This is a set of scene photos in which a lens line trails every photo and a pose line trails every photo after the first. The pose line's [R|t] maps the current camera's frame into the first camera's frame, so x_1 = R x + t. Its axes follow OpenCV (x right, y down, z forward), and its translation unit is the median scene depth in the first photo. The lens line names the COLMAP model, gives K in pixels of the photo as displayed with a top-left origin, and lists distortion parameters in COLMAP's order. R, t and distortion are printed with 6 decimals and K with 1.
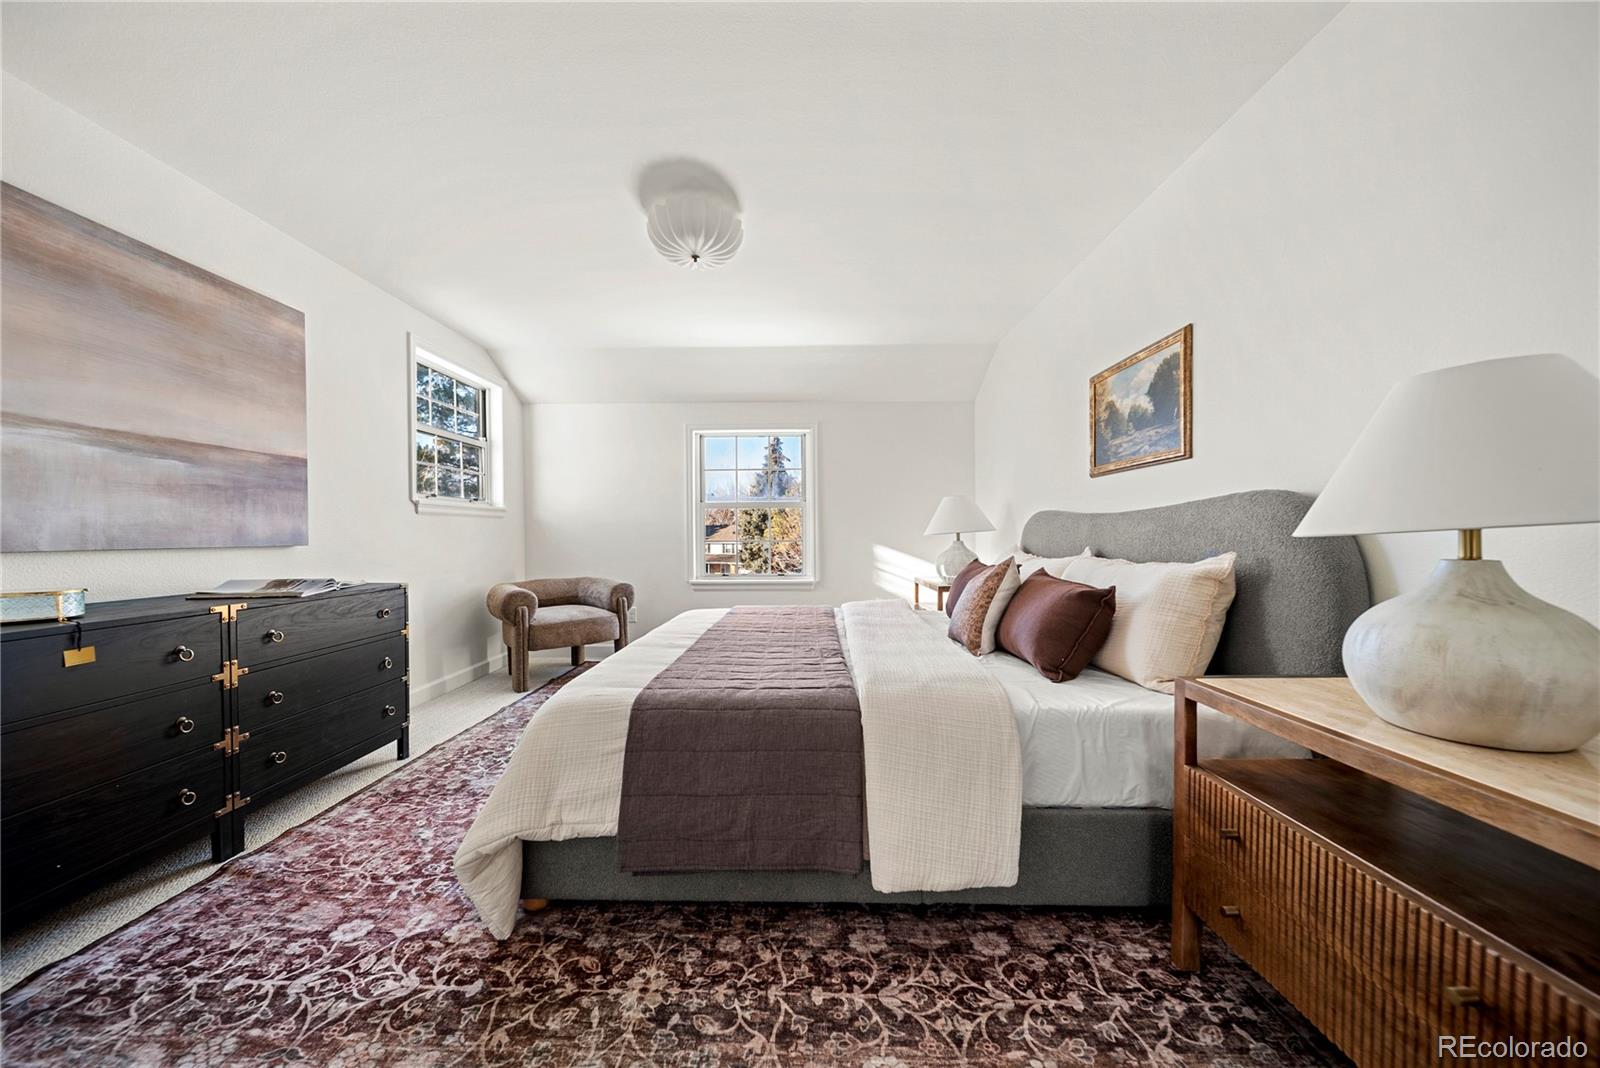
lens RADIAL K [[571.5, 0, 805.5], [0, 571.5, 538.5], [0, 0, 1]] dist [0.001006, -0.000092]
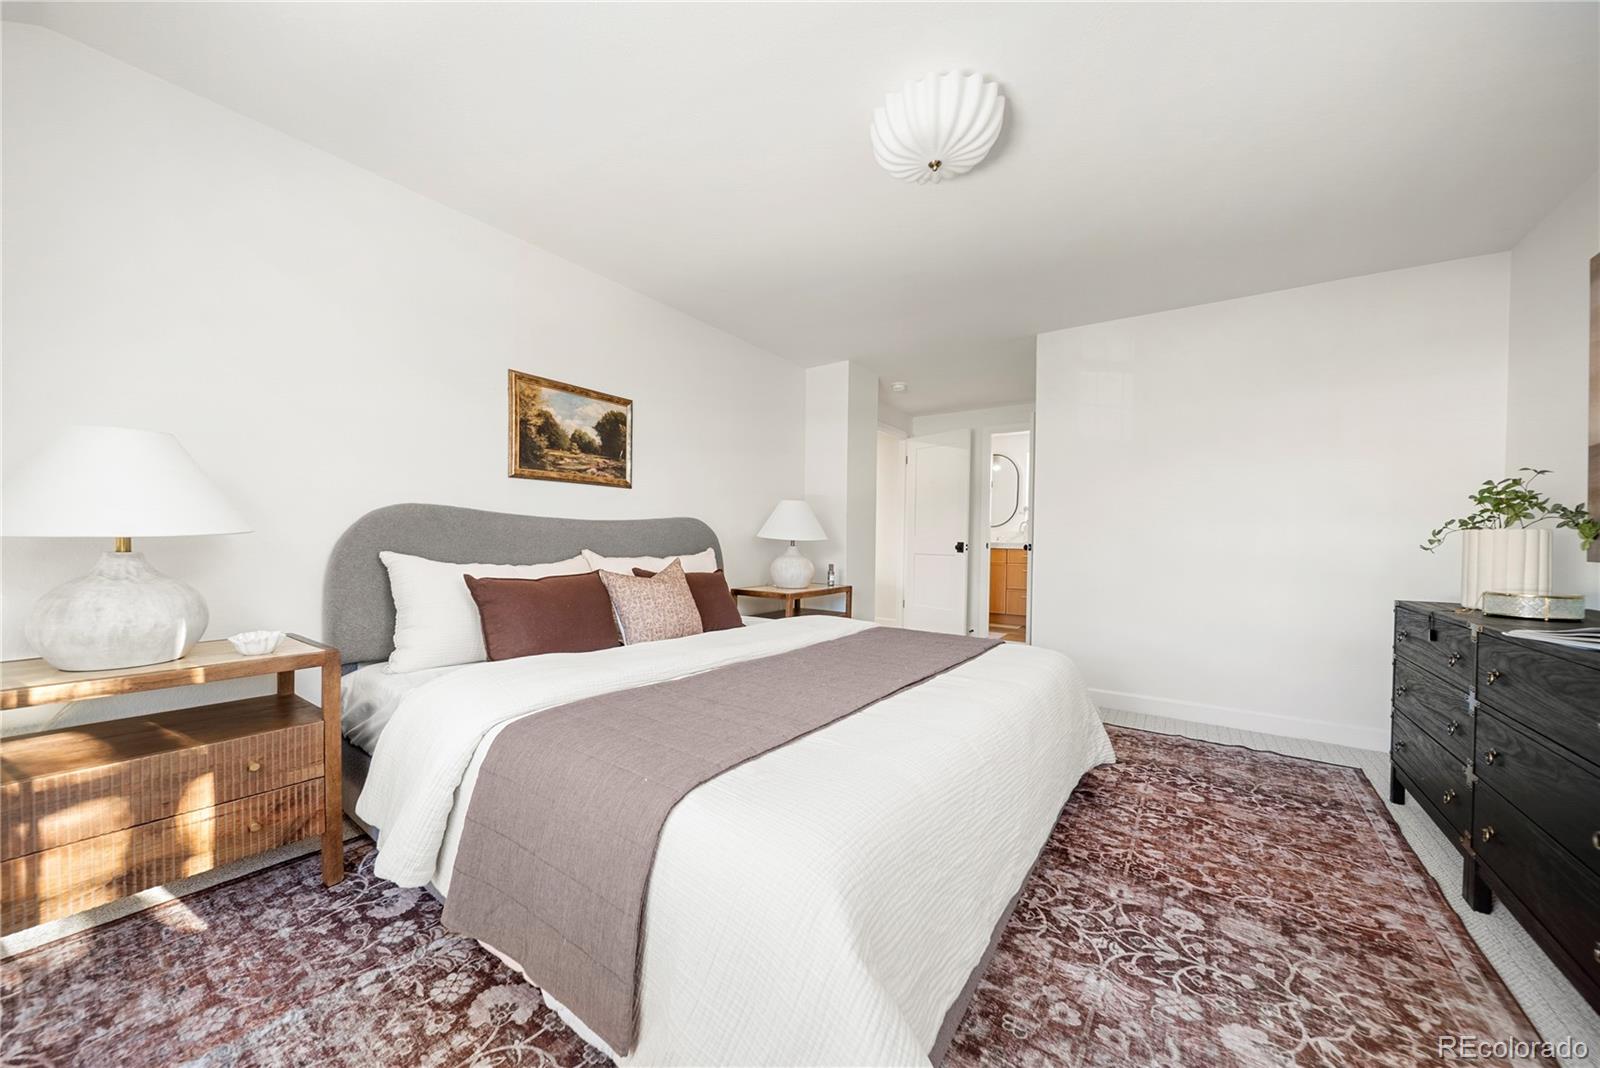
lens RADIAL K [[571.5, 0, 803.6], [0, 571.5, 545.5], [0, 0, 1]] dist [0.001006, -0.000092]
pose [[-0.825146, -0.007592, 0.564868, -0.594057], [-0.000880, 0.999926, 0.012154, -0.011683], [-0.564919, 0.009531, -0.825091, 2.137517]]
